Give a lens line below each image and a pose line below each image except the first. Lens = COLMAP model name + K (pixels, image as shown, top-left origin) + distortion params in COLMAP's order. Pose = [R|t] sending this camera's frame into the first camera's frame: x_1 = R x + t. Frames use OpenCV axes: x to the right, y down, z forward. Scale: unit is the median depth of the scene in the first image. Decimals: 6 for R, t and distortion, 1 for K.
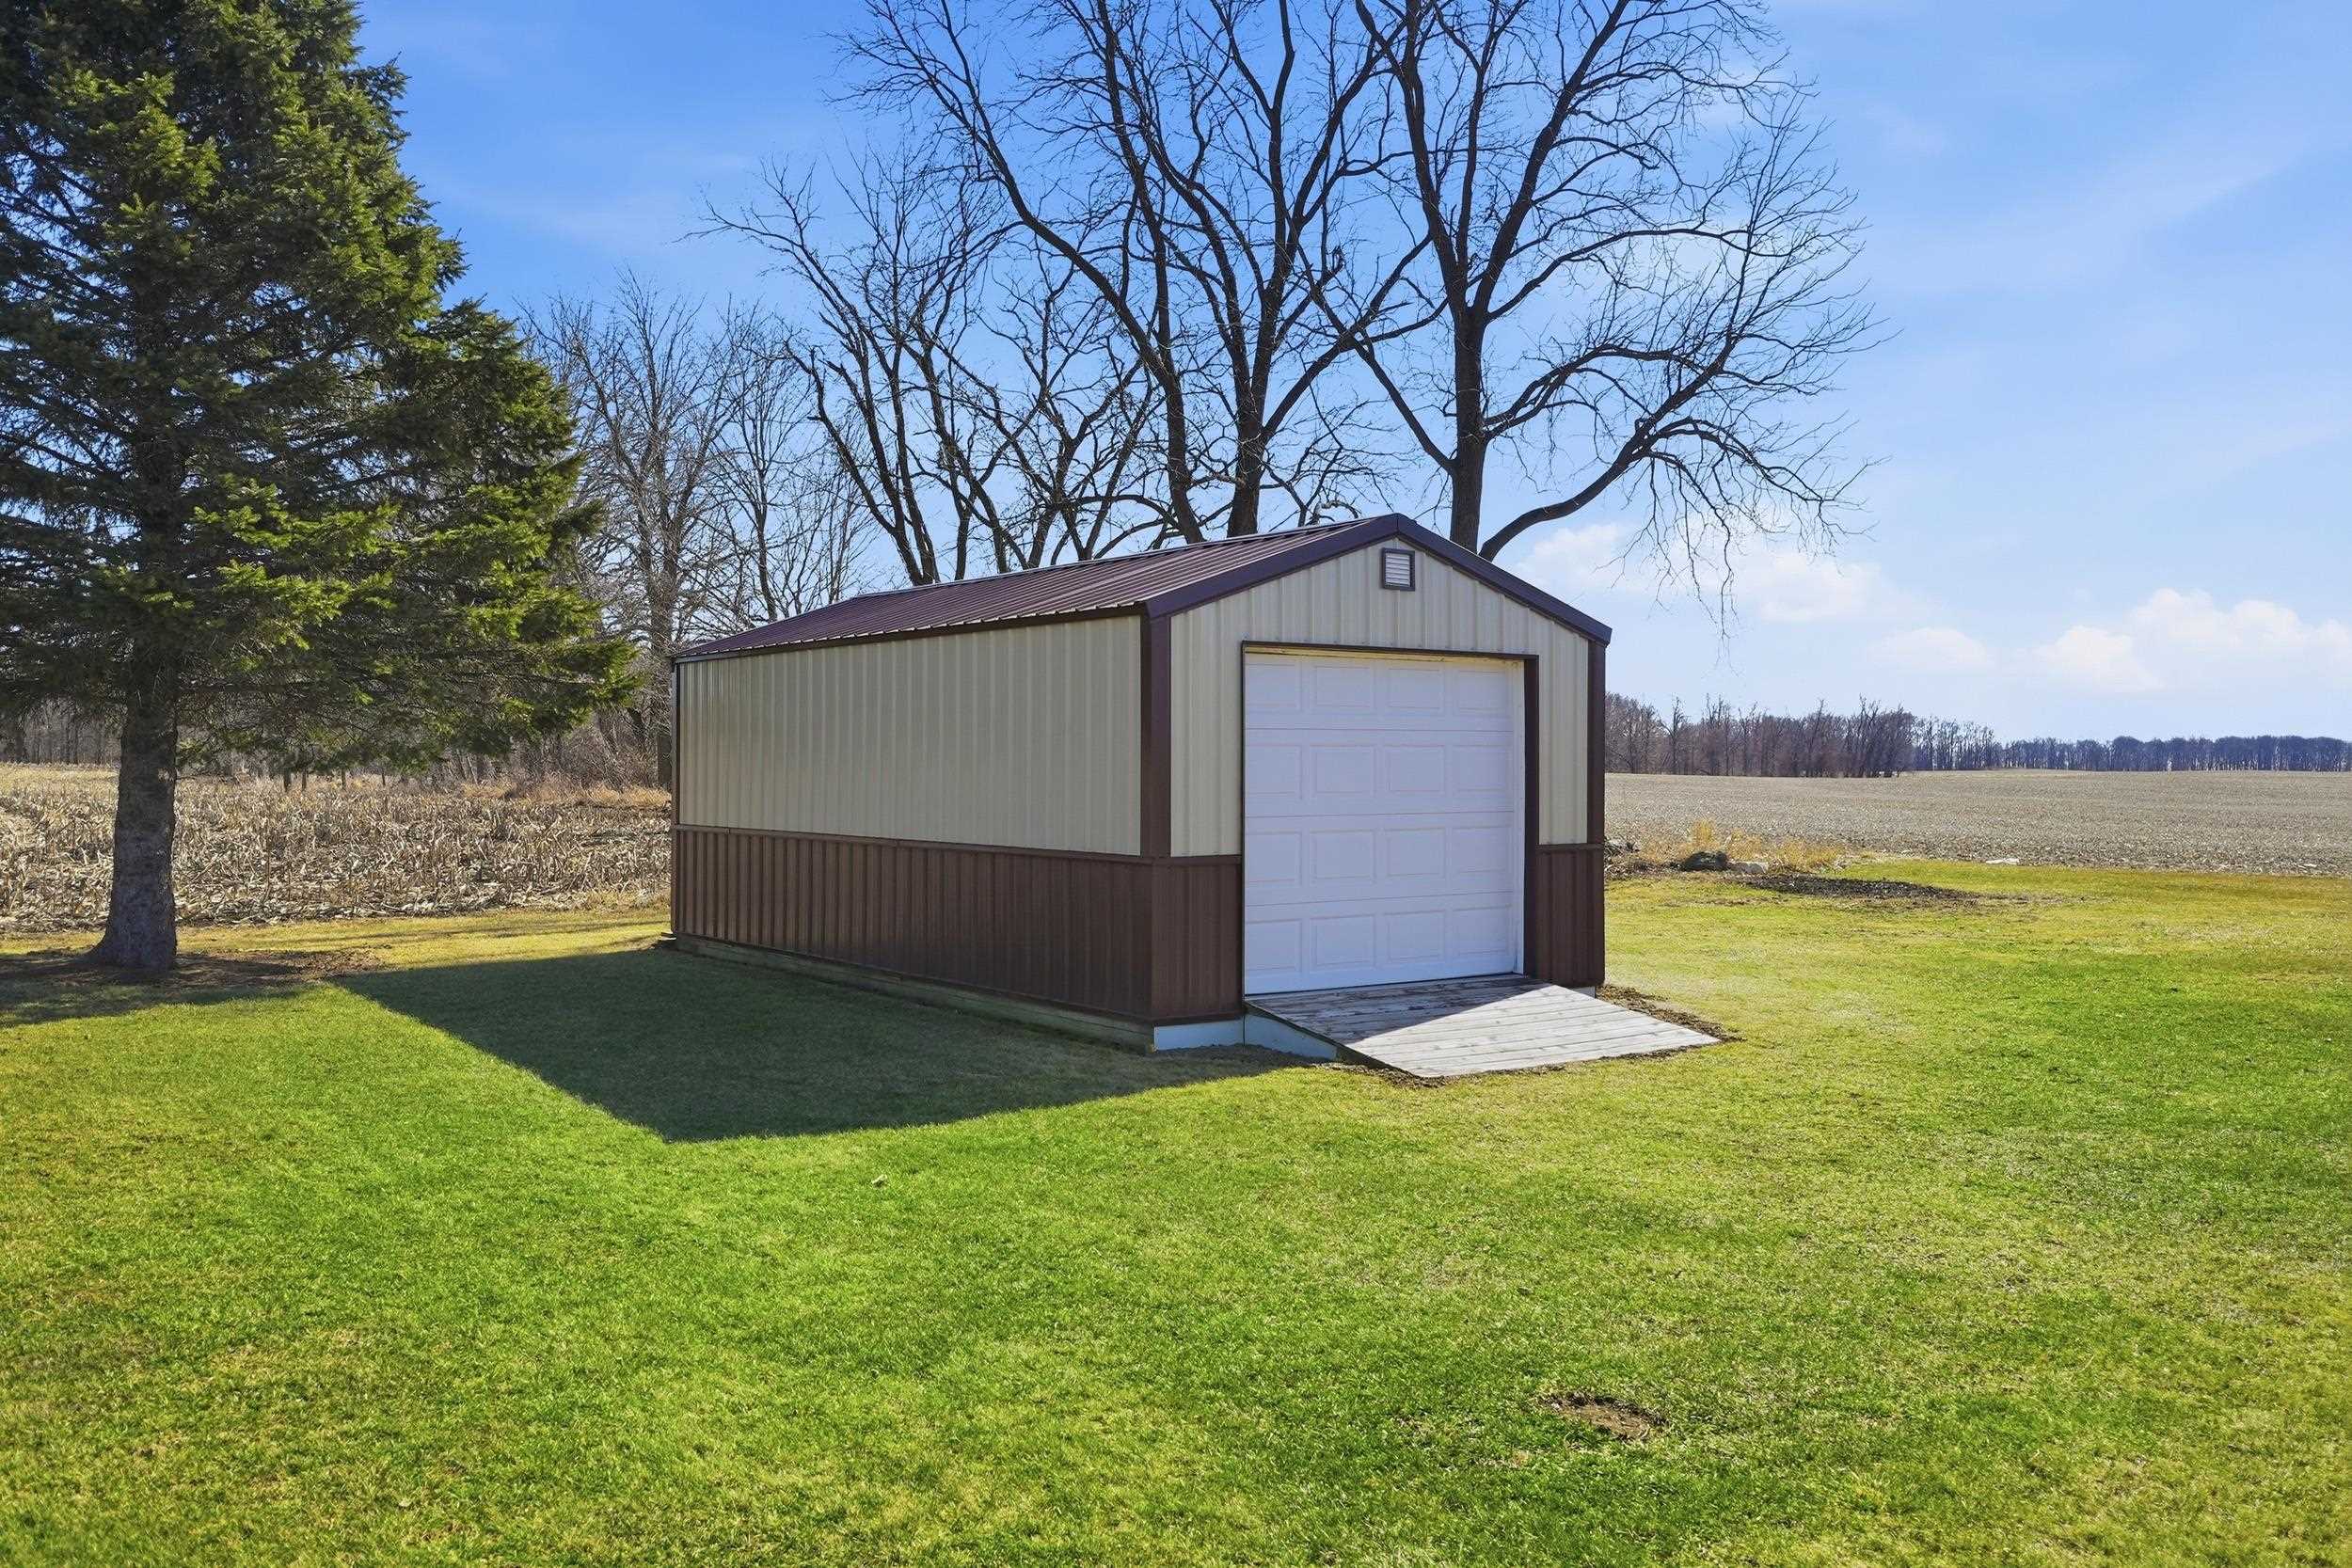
lens RADIAL K [[2001.3, 0, 1176.0], [0, 2001.3, 784.0], [0, 0, 1]] dist [0.004948, 0.000798]
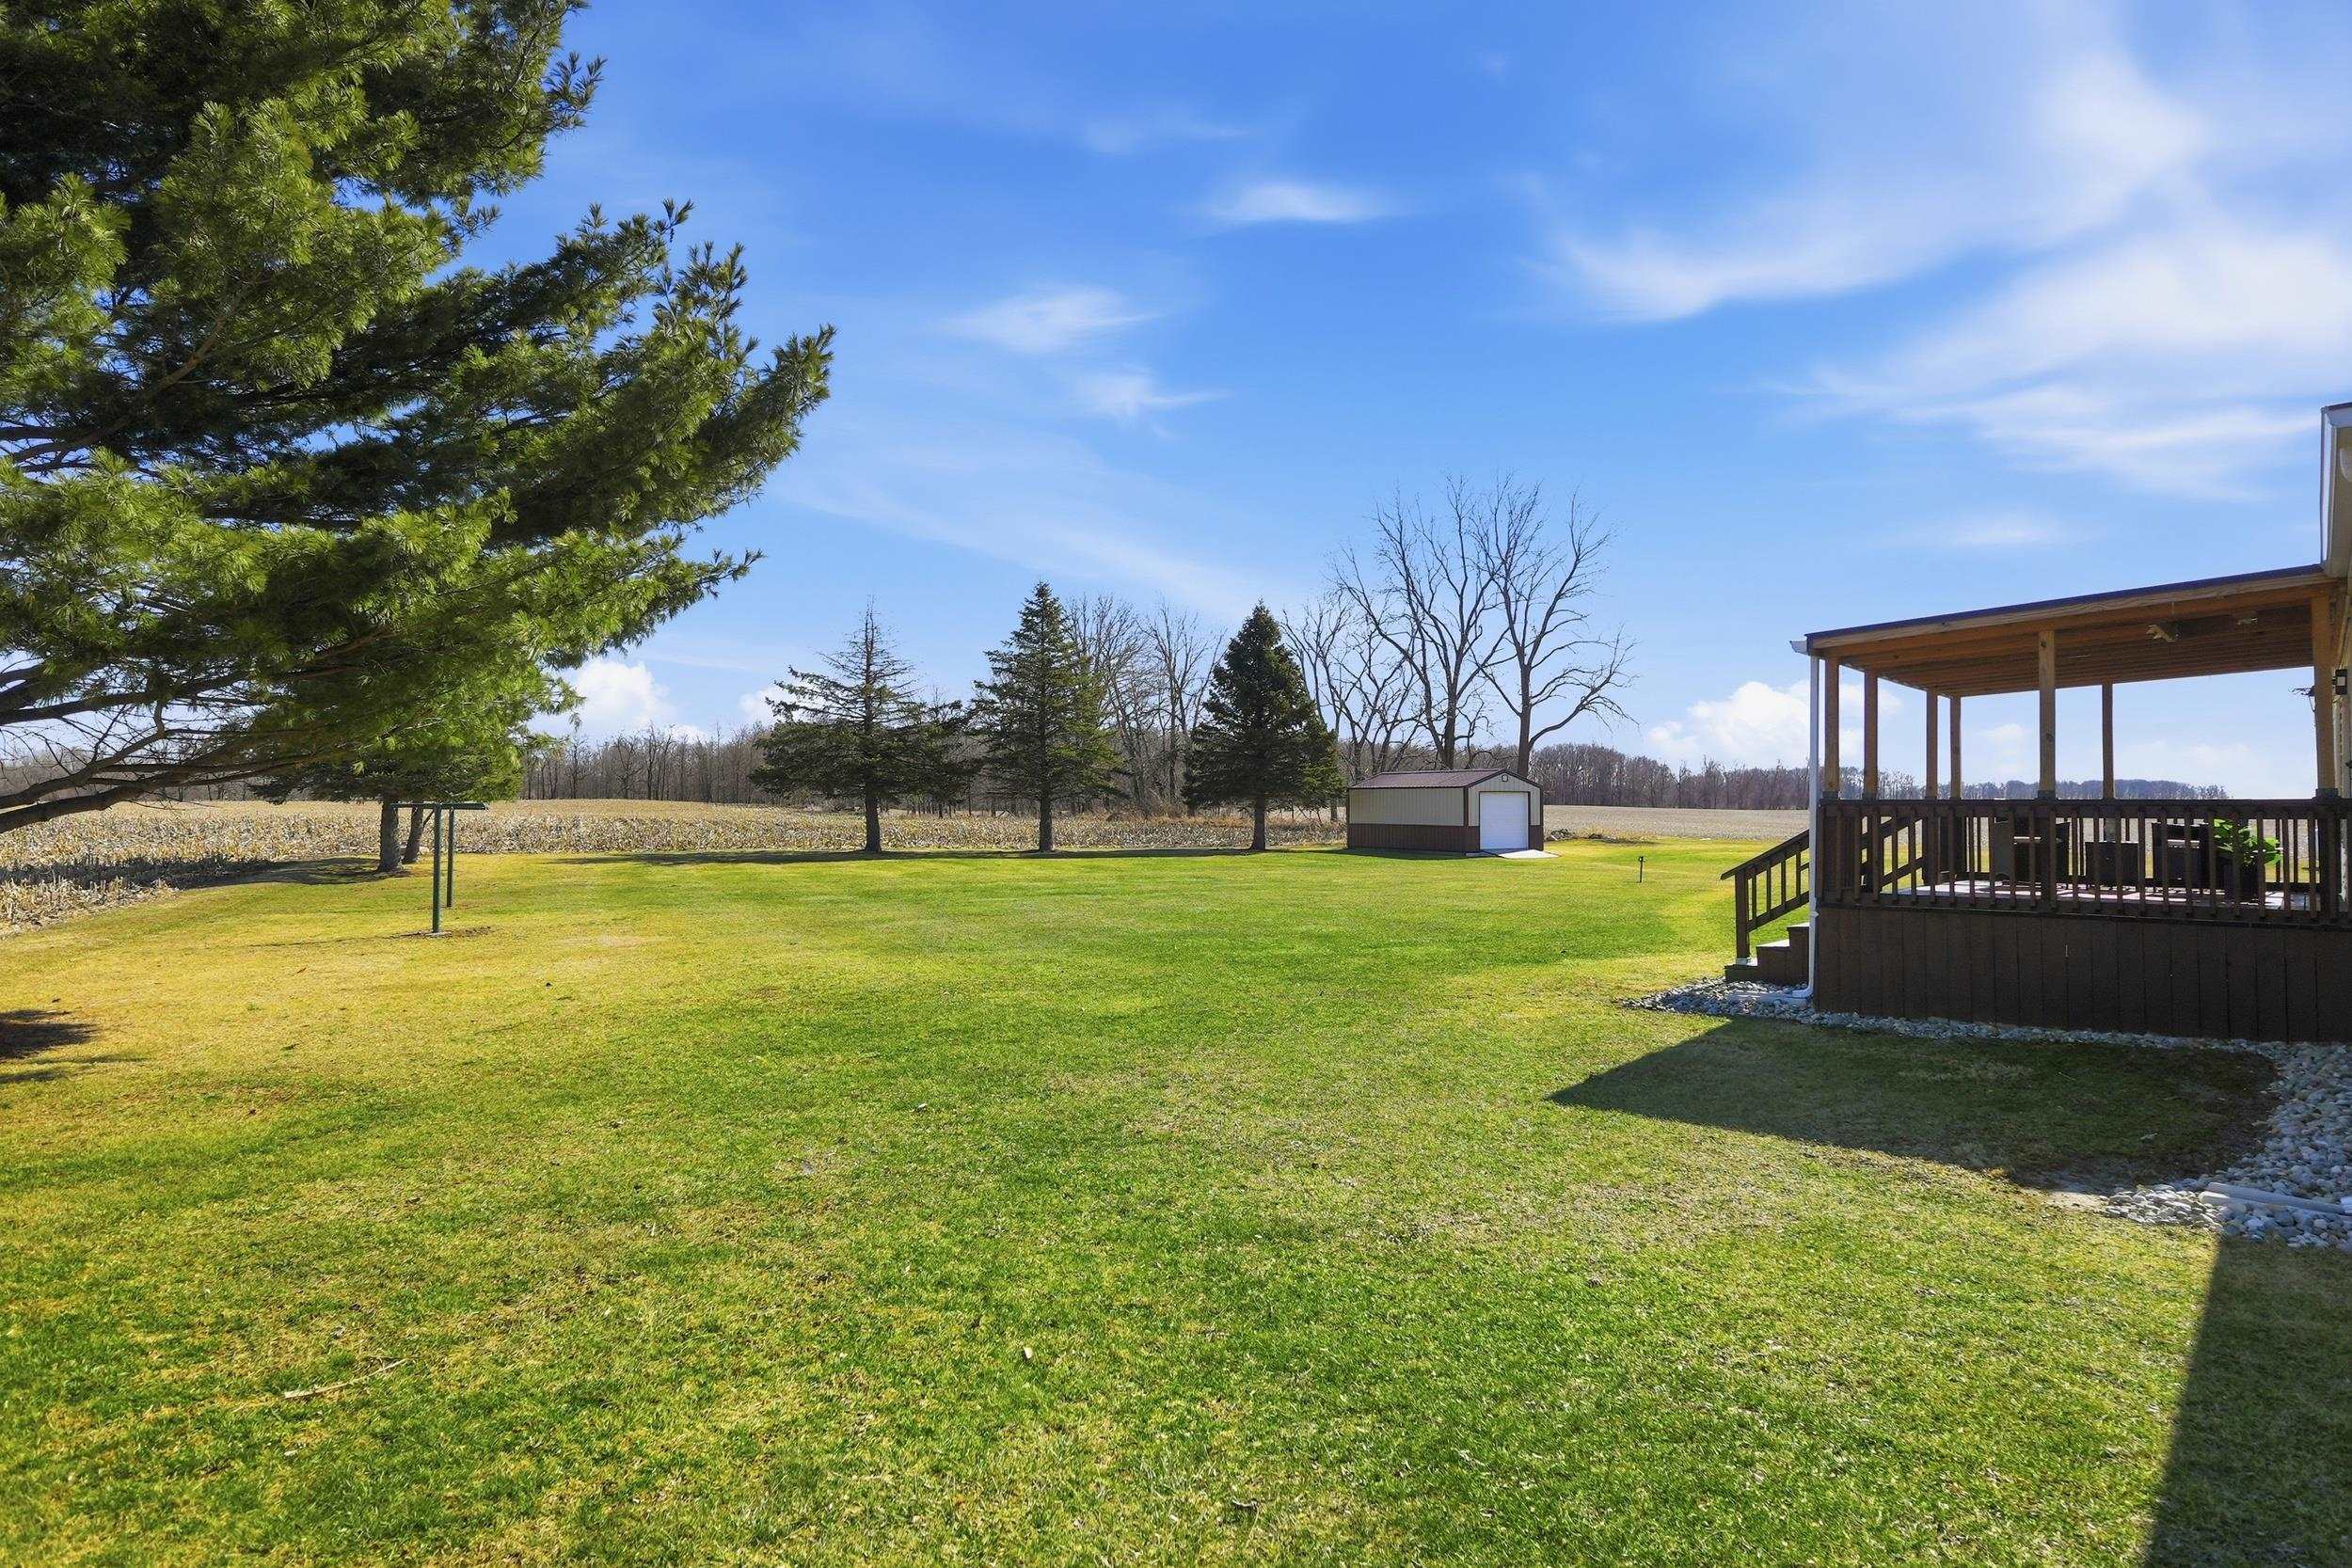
lens RADIAL K [[1305.2, 0, 1176.0], [0, 1305.2, 784.0], [0, 0, 1]] dist [-0.001515, -0.000031]
pose [[0.991682, 0.001984, -0.128697, -0.114713], [-0.004754, 0.999764, -0.021220, -0.000704], [0.128624, 0.021655, 0.991457, -0.941421]]
